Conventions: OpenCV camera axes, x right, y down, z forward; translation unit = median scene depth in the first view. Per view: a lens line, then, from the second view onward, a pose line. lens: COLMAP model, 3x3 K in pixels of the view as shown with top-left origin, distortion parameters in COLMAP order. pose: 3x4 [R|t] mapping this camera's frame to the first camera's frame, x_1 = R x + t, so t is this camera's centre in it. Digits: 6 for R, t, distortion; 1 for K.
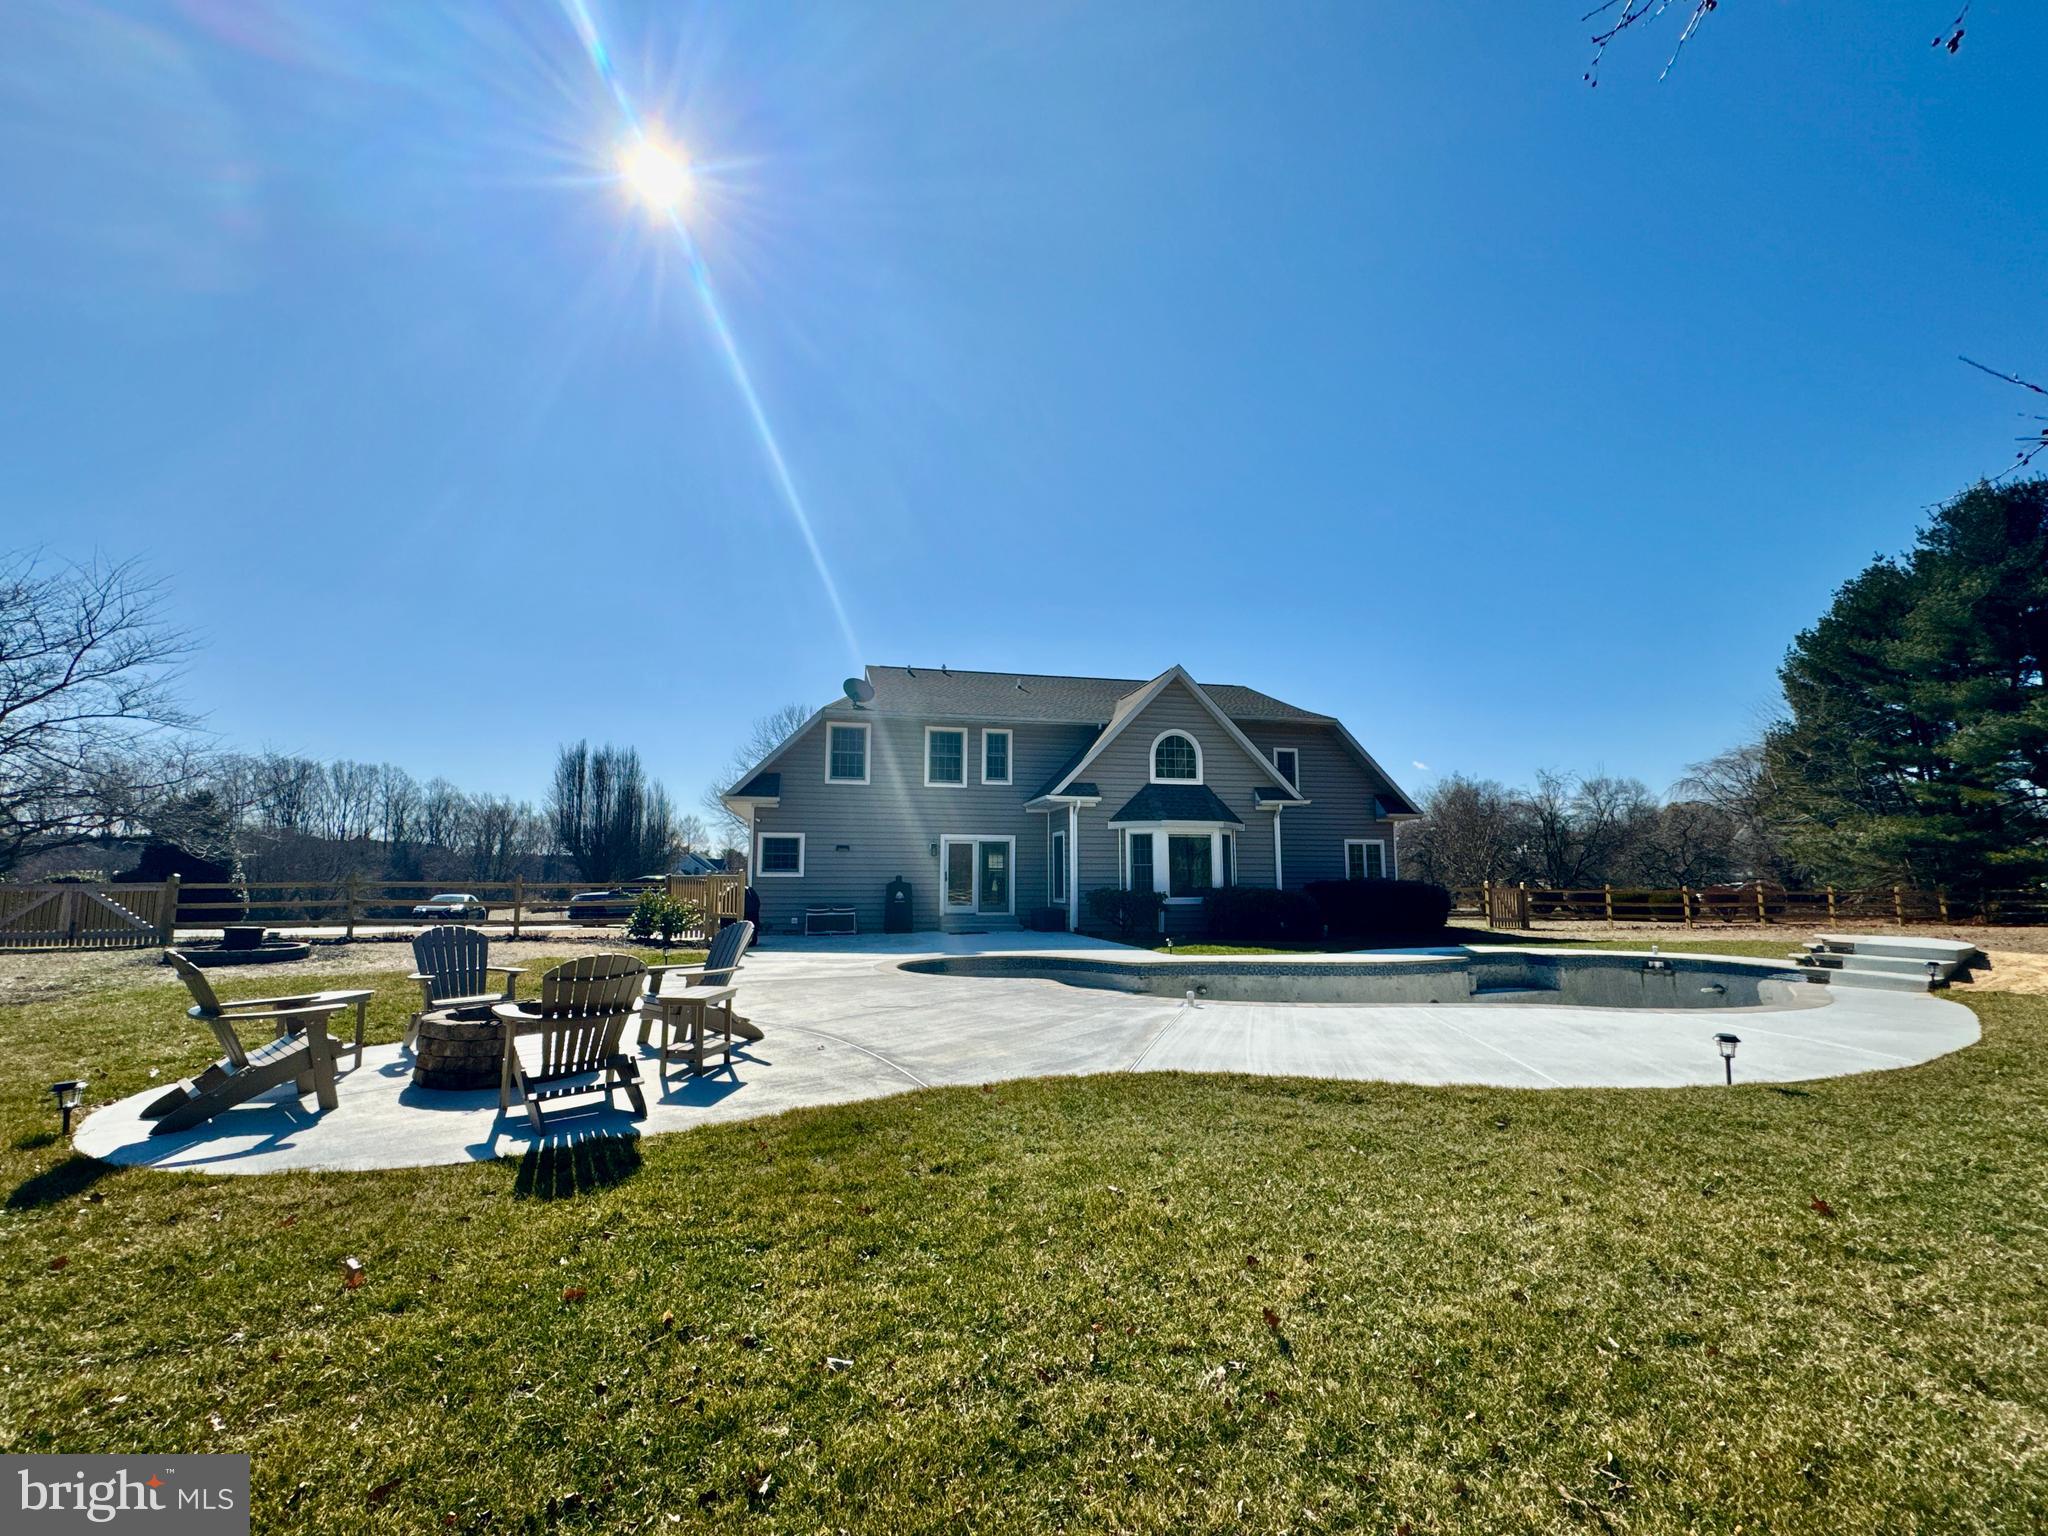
lens RADIAL K [[897.4, 0, 1024.1], [0, 897.4, 766.9], [0, 0, 1]] dist [-0.003532, 0.001770]
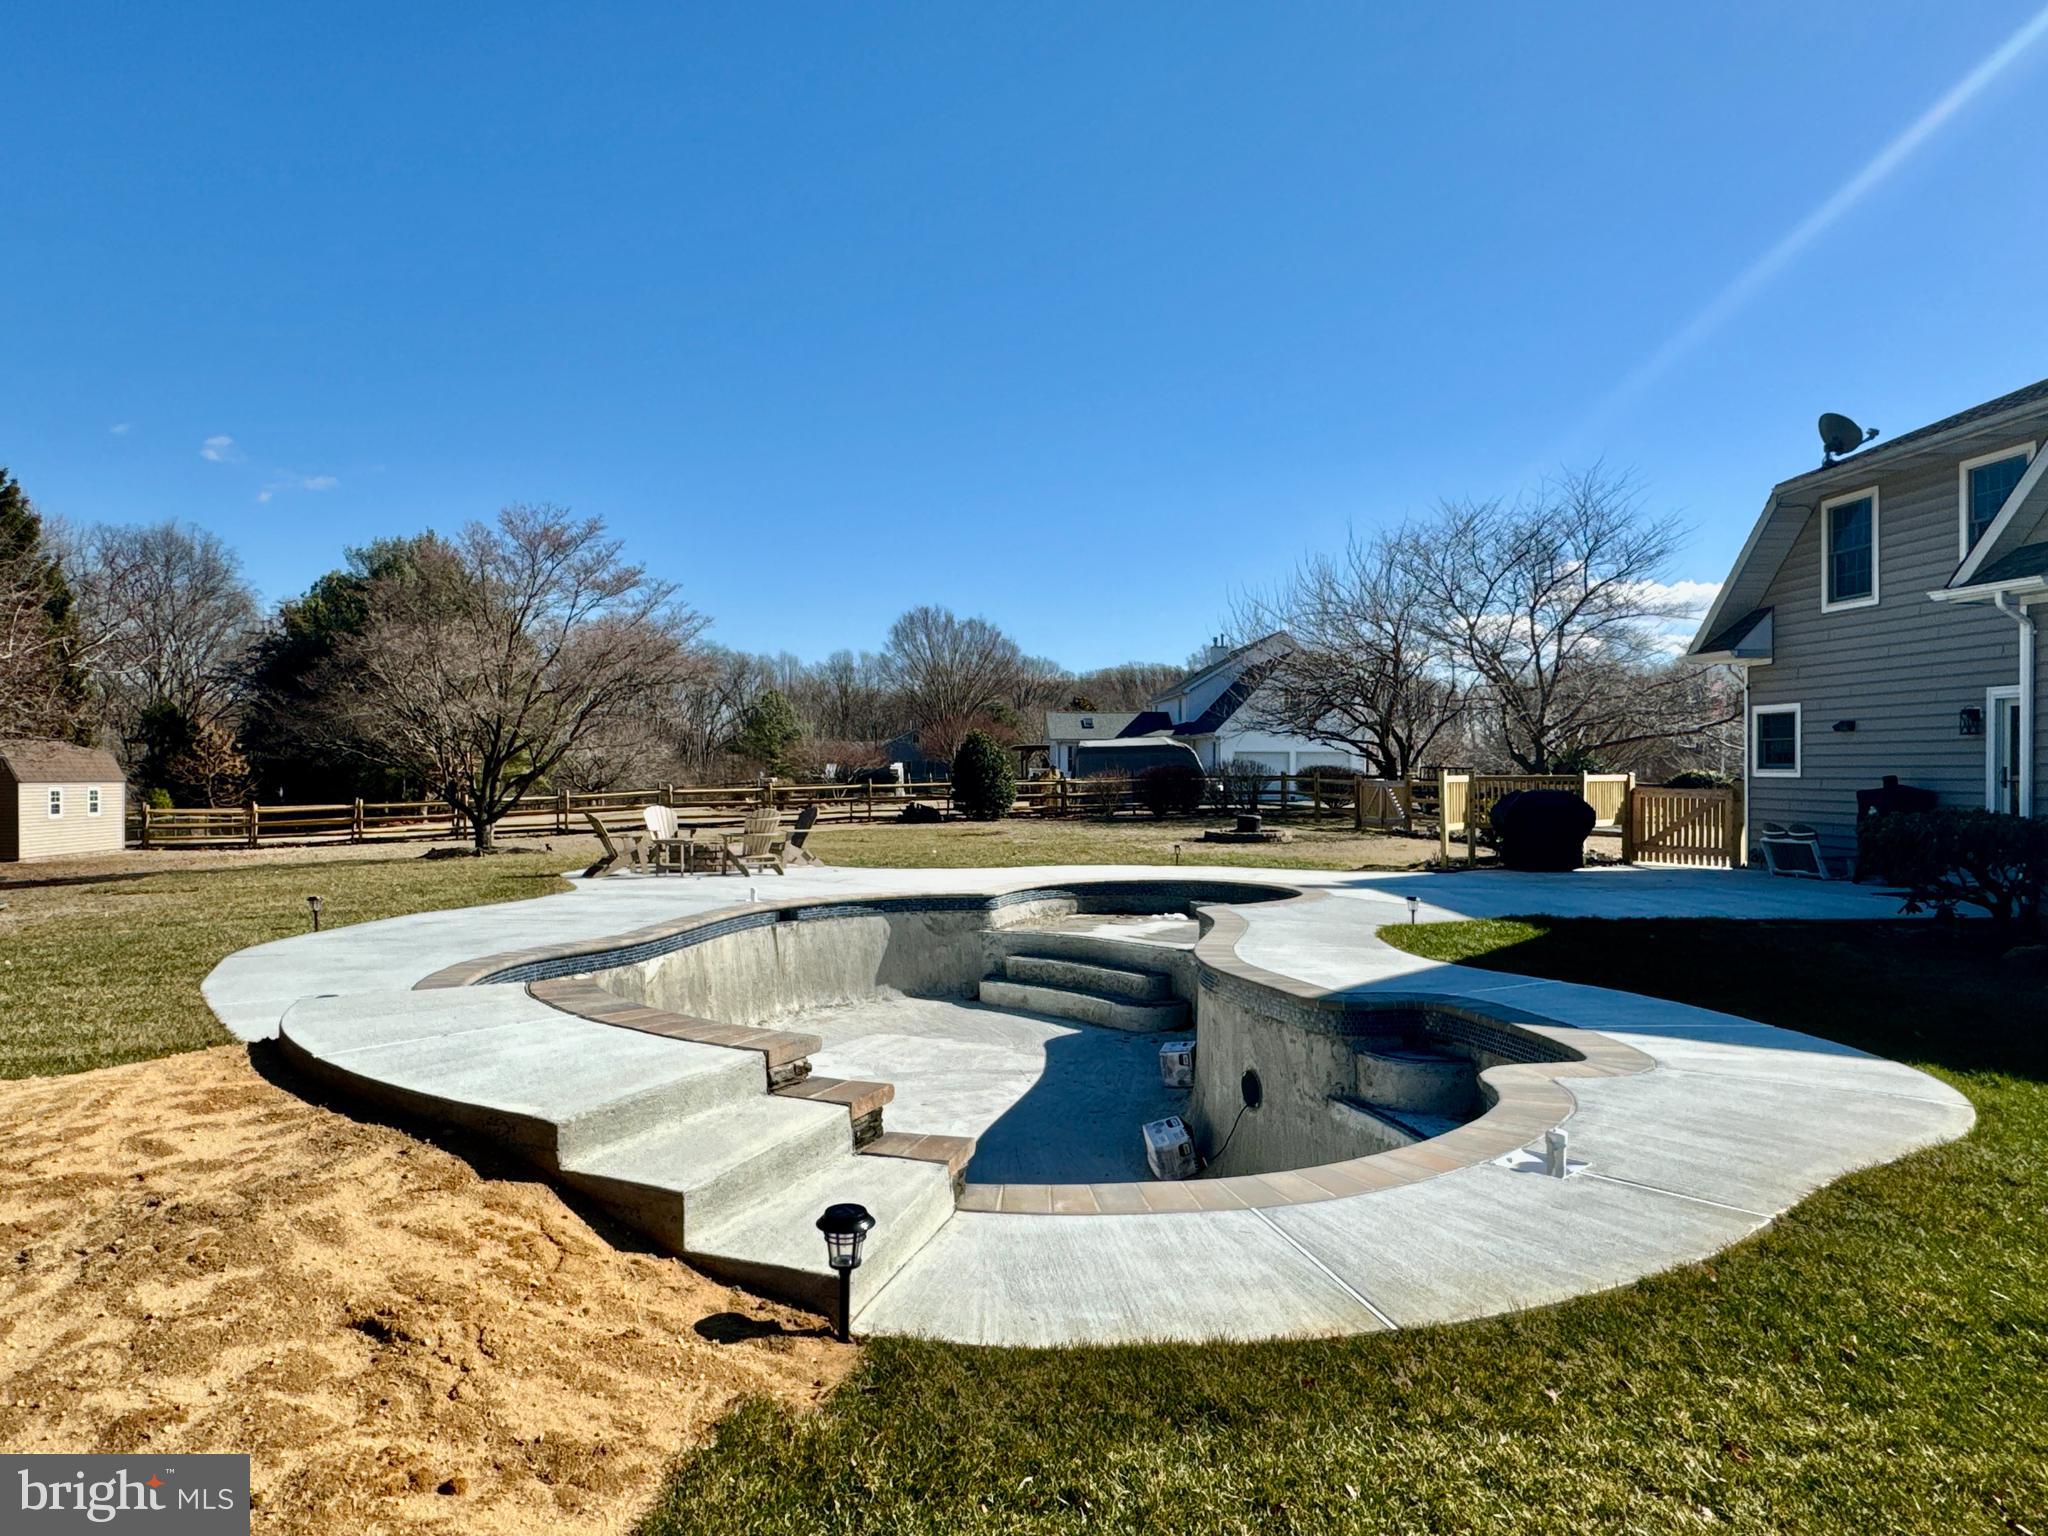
lens RADIAL K [[1327.2, 0, 1016.3], [0, 1327.2, 775.4], [0, 0, 1]] dist [0.003593, 0.001547]
pose [[-0.149199, 0.004190, -0.988798, 0.671265], [0.123858, 0.992194, -0.014485, 0.068049], [0.981019, -0.124632, -0.148554, 0.604216]]
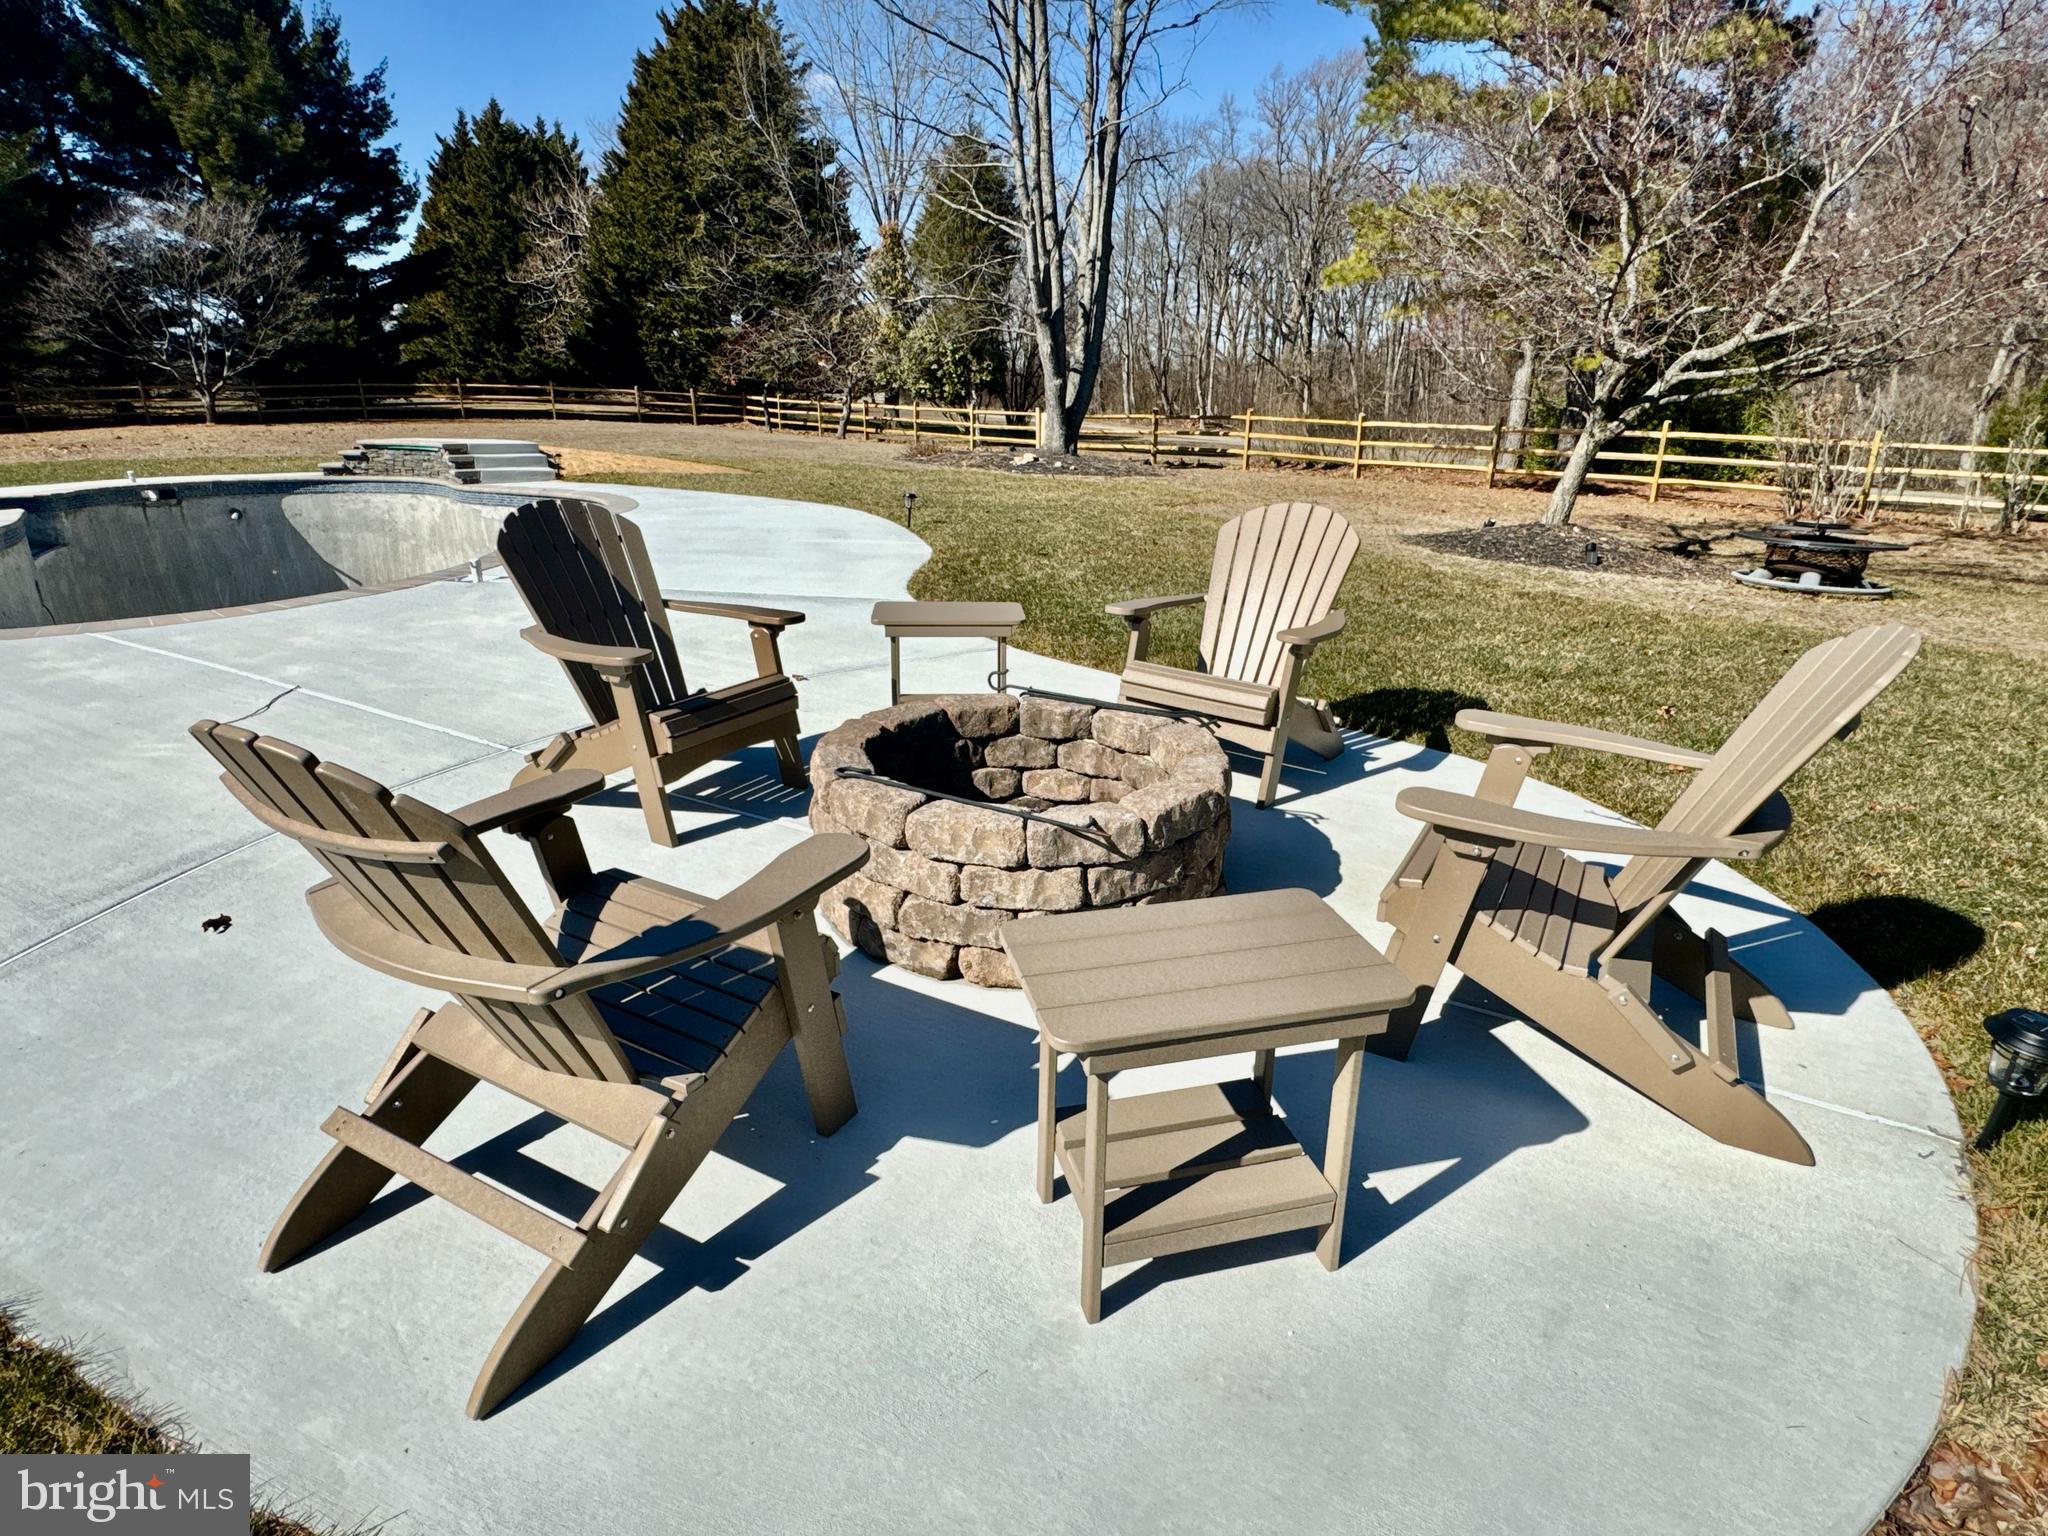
lens RADIAL K [[1110.2, 0, 1021.4], [0, 1110.2, 767.0], [0, 0, 1]] dist [-0.002015, 0.002119]
pose [[-0.207994, -0.320357, 0.924181, -0.274312], [-0.125917, 0.945752, 0.299496, 0.037430], [-0.969991, -0.054077, -0.237049, 0.302825]]
